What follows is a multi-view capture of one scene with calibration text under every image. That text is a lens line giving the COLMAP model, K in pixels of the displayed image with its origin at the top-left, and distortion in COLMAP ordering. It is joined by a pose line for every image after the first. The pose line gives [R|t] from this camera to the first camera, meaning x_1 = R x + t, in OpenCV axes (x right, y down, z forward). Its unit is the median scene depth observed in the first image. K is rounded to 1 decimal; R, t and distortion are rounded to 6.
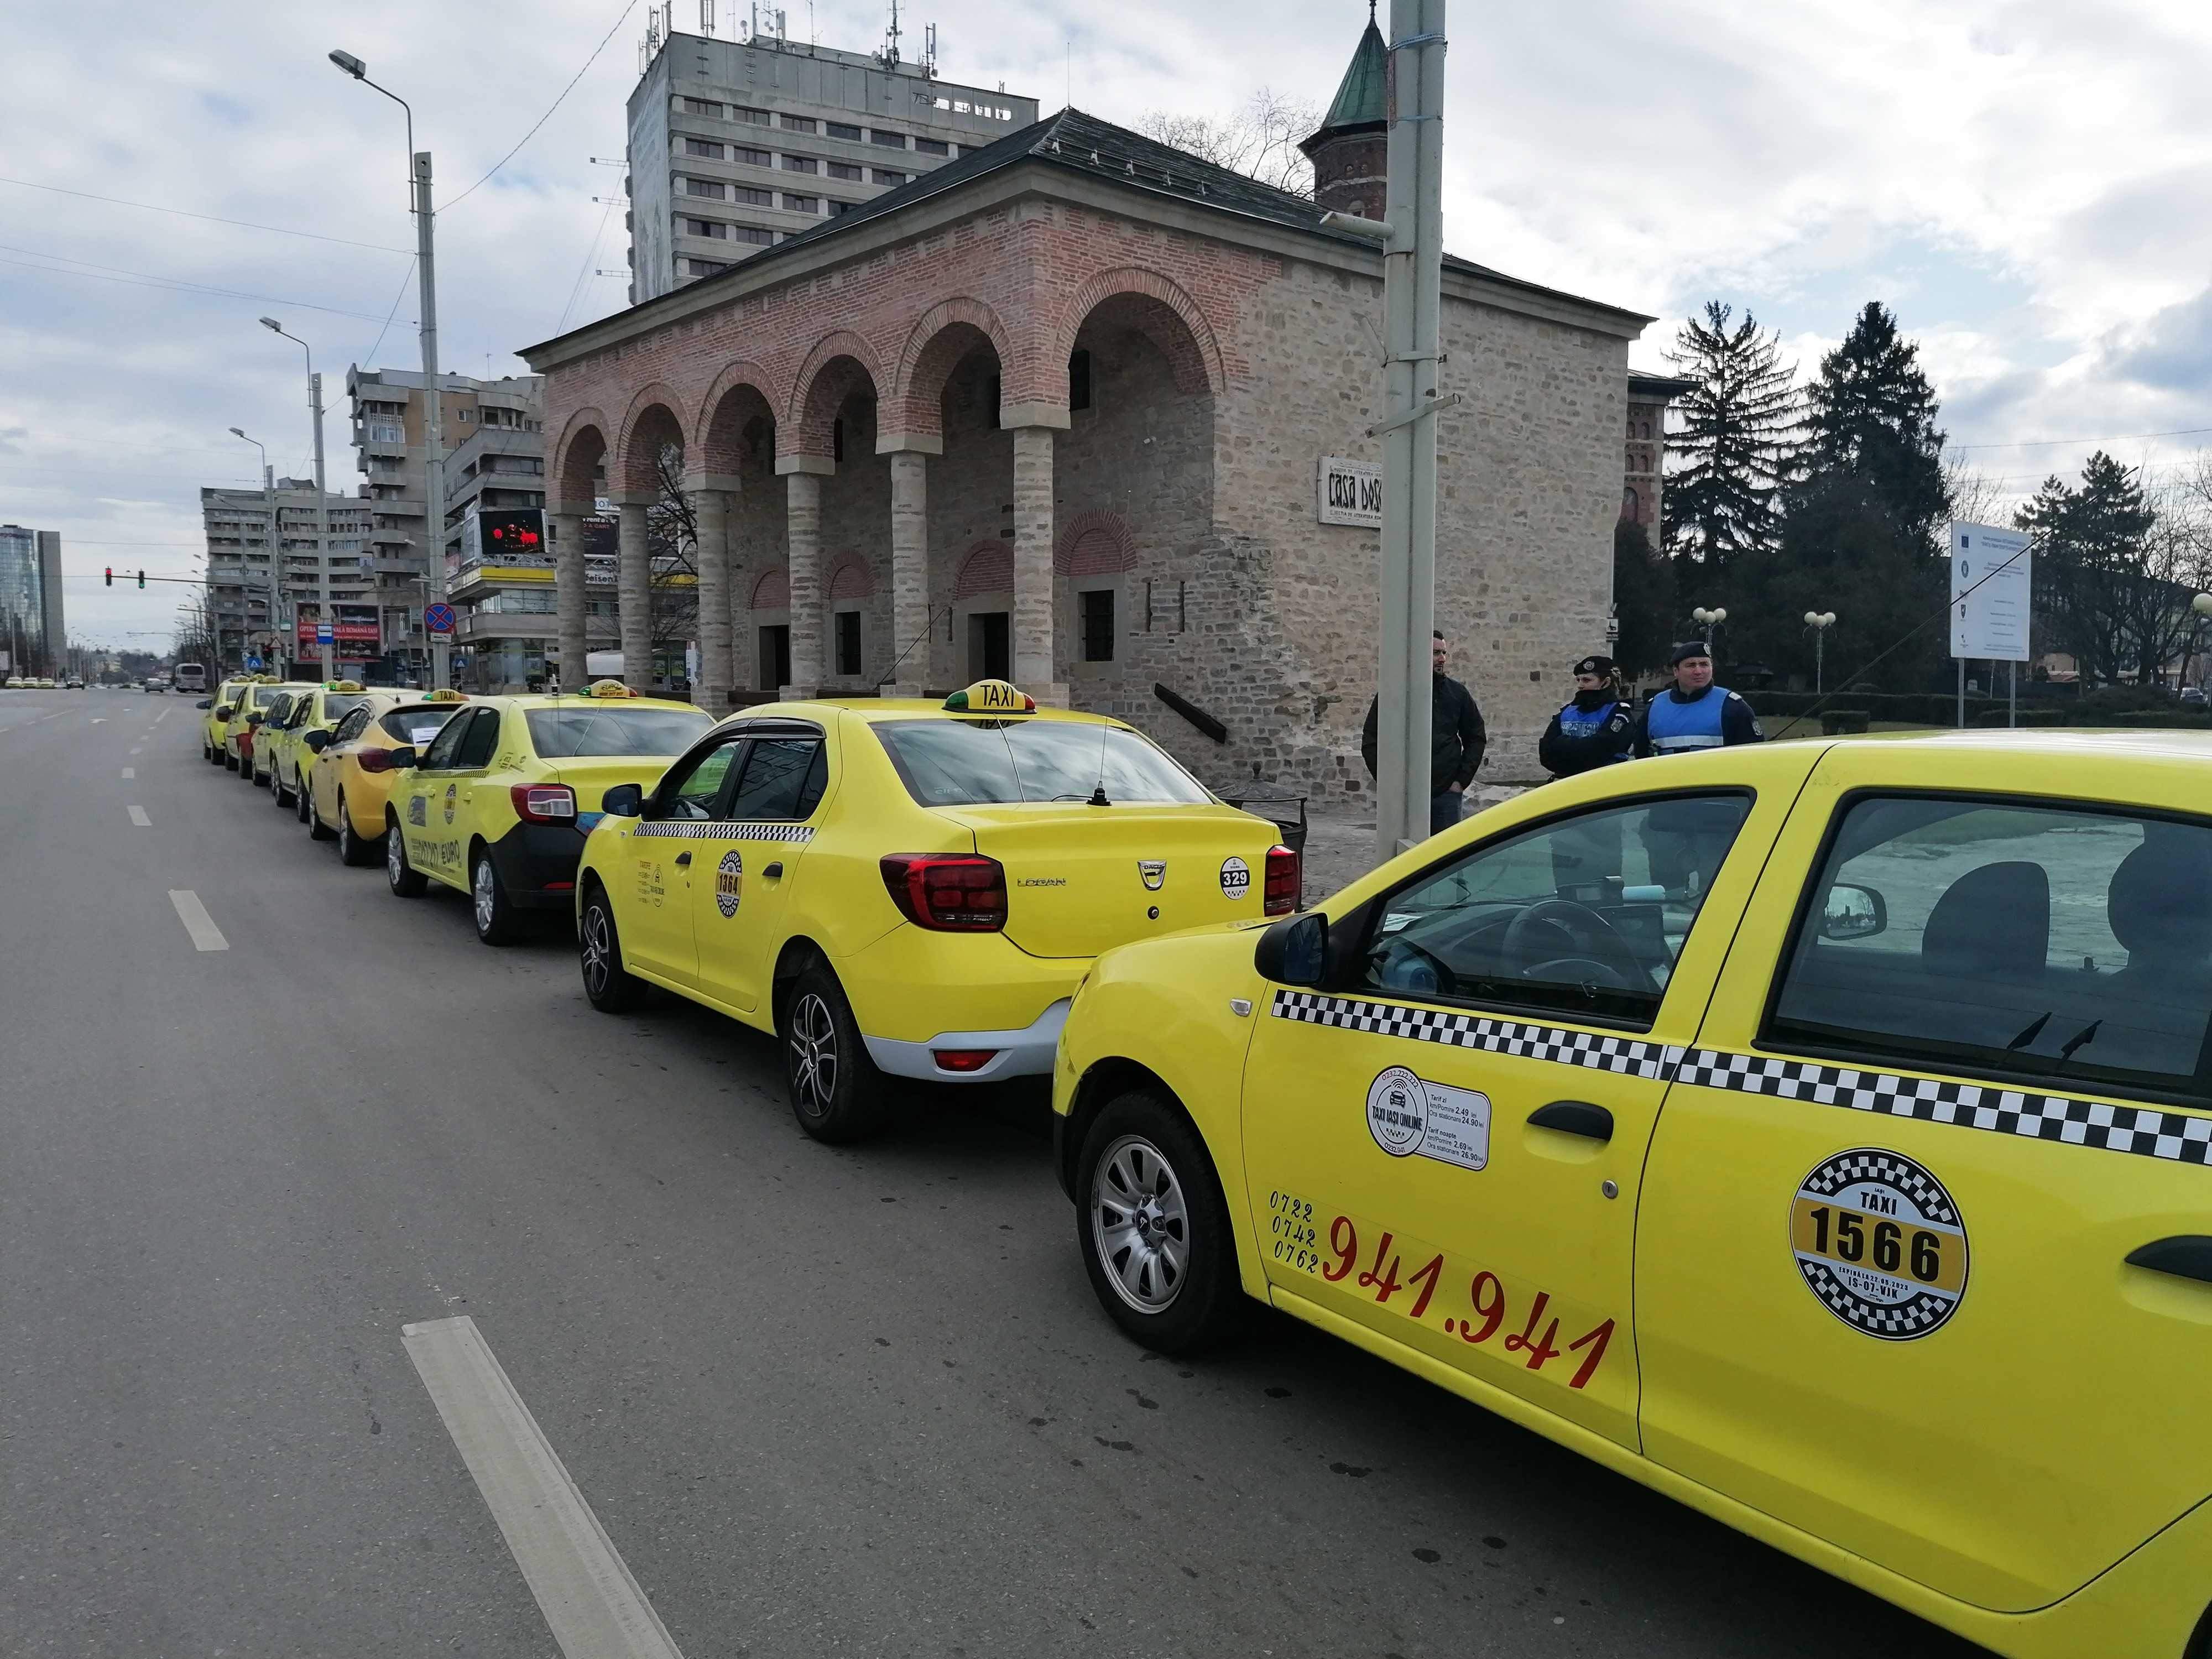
lens RADIAL K [[1755.0, 0, 1101.8], [0, 1755.0, 831.4], [0, 0, 1]] dist [0.038521, -0.035778]
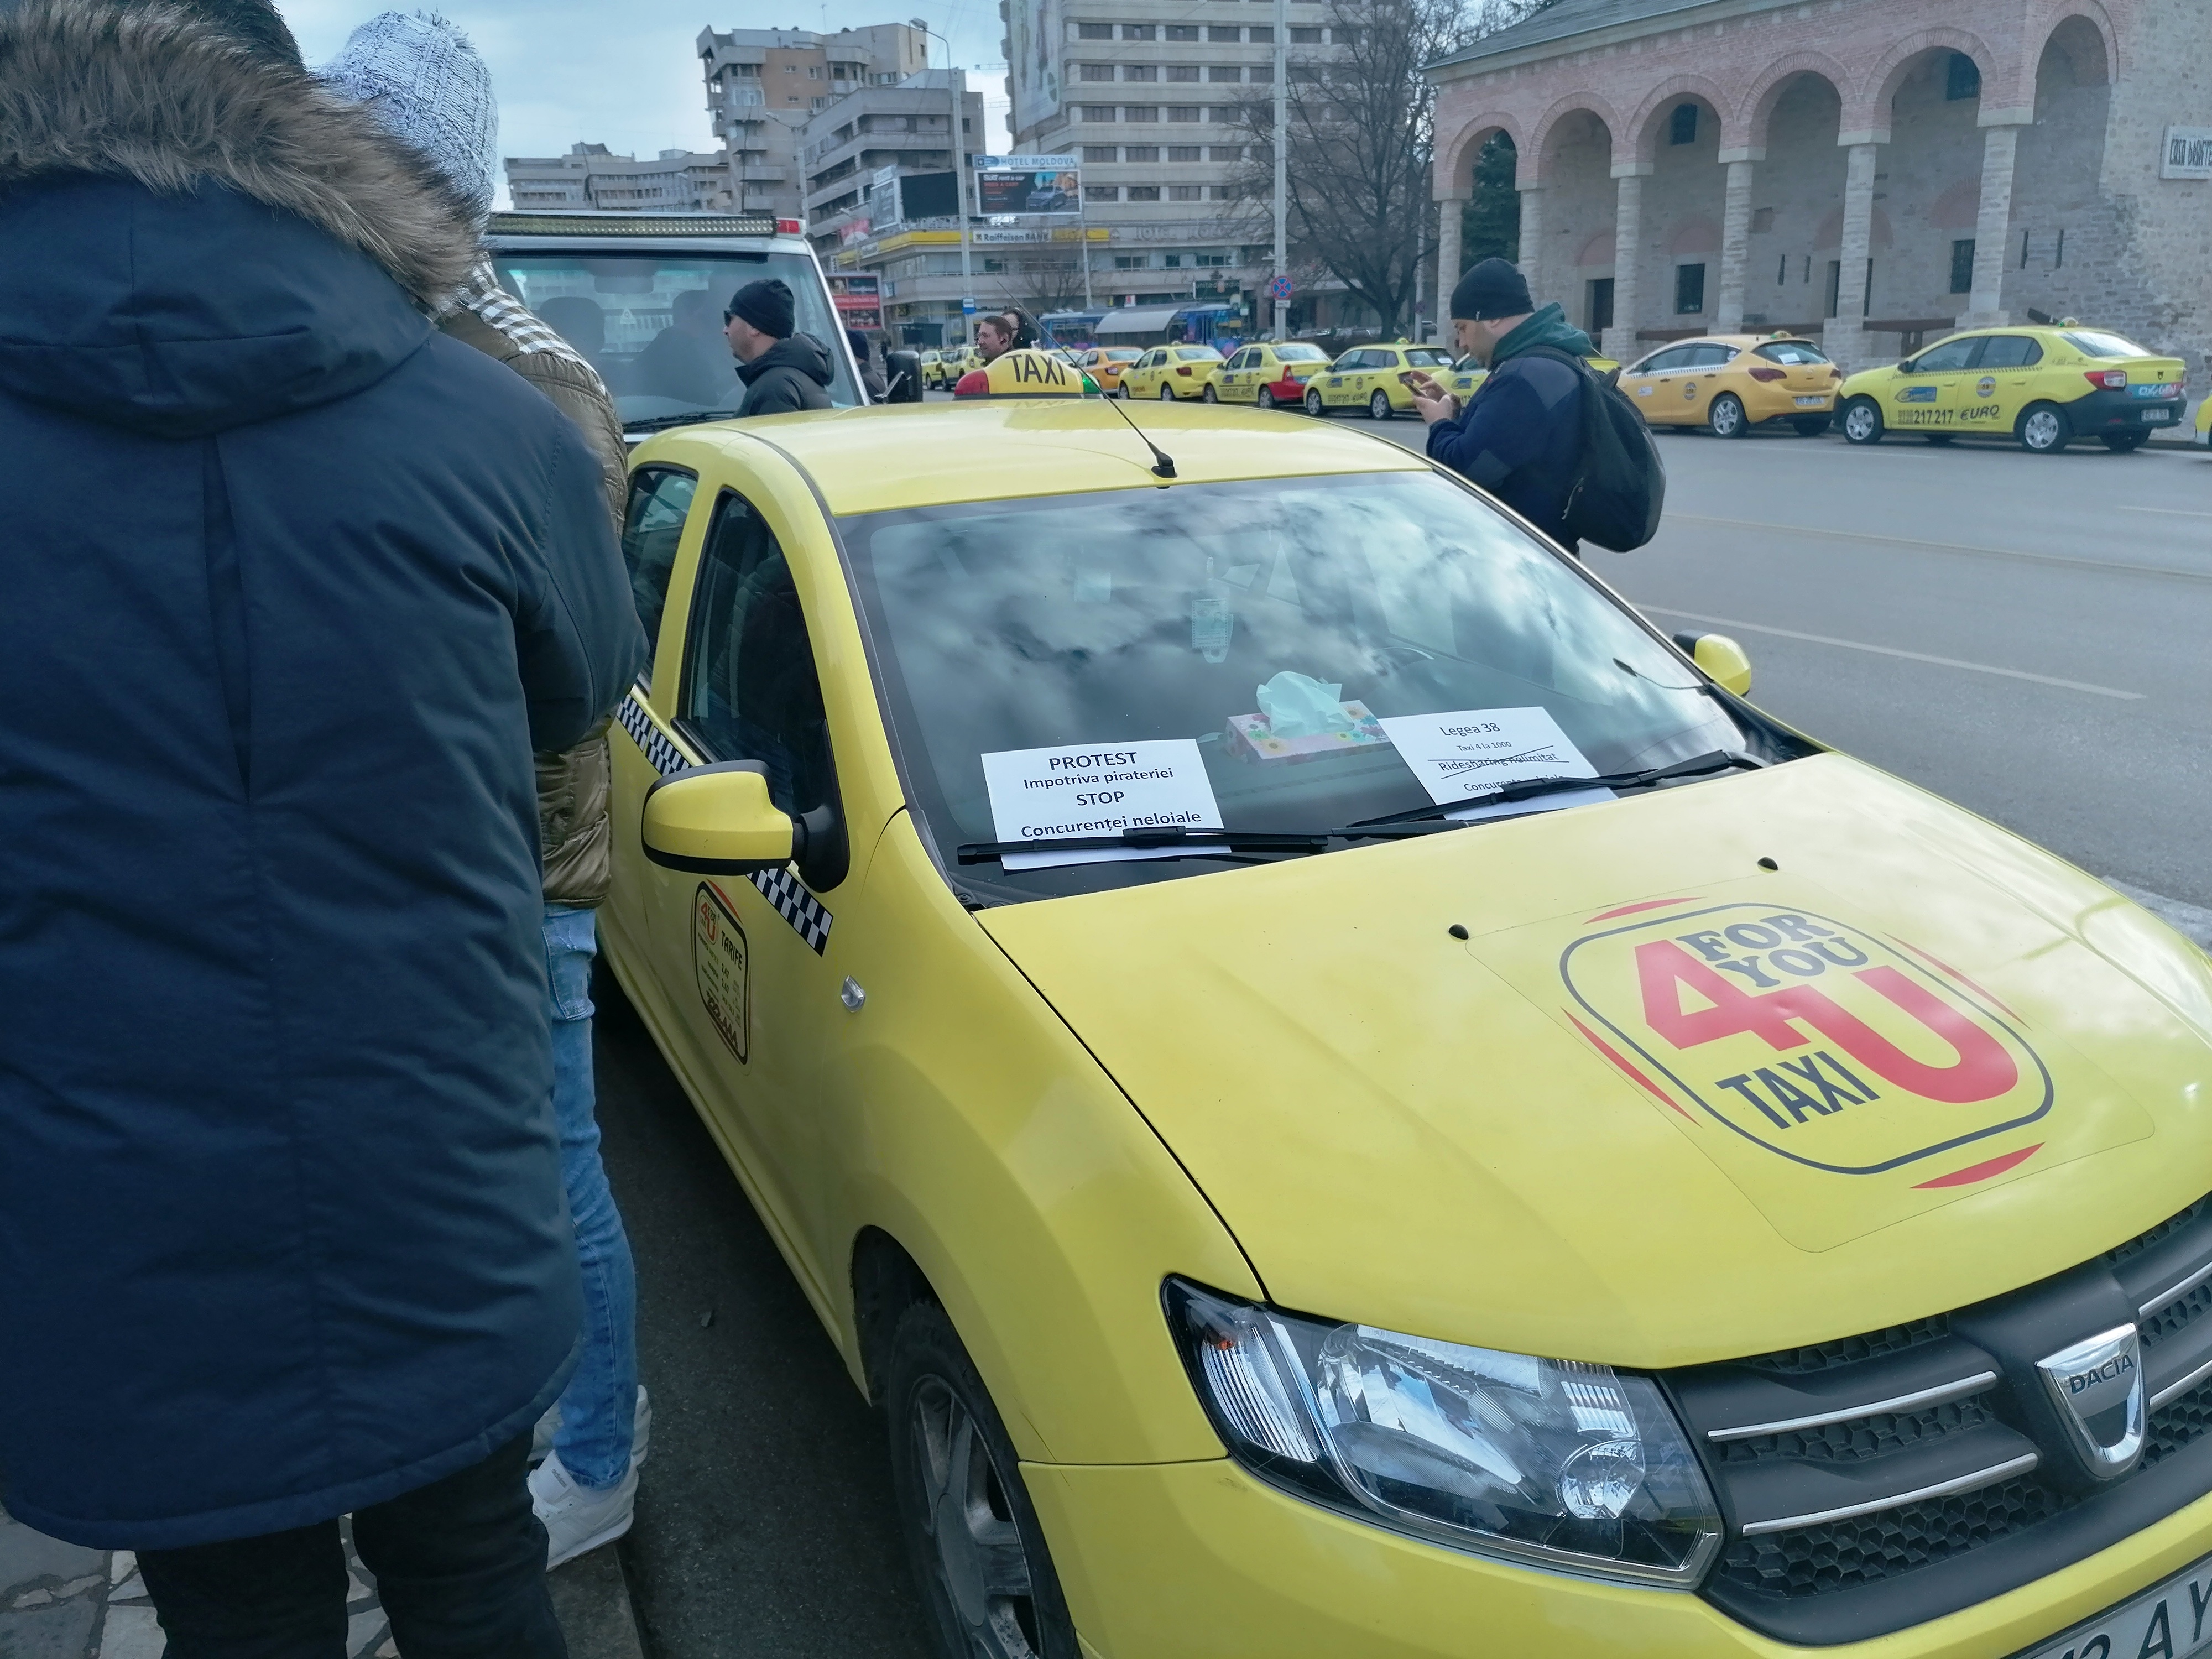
lens RADIAL K [[1755.0, 0, 1108.0], [0, 1755.0, 833.4], [0, 0, 1]] dist [0.038521, -0.035778]
pose [[0.988496, 0.002844, -0.151222, -0.465957], [0.026568, 0.981012, 0.192119, 0.032966], [0.148897, -0.193926, 0.969651, -0.526481]]
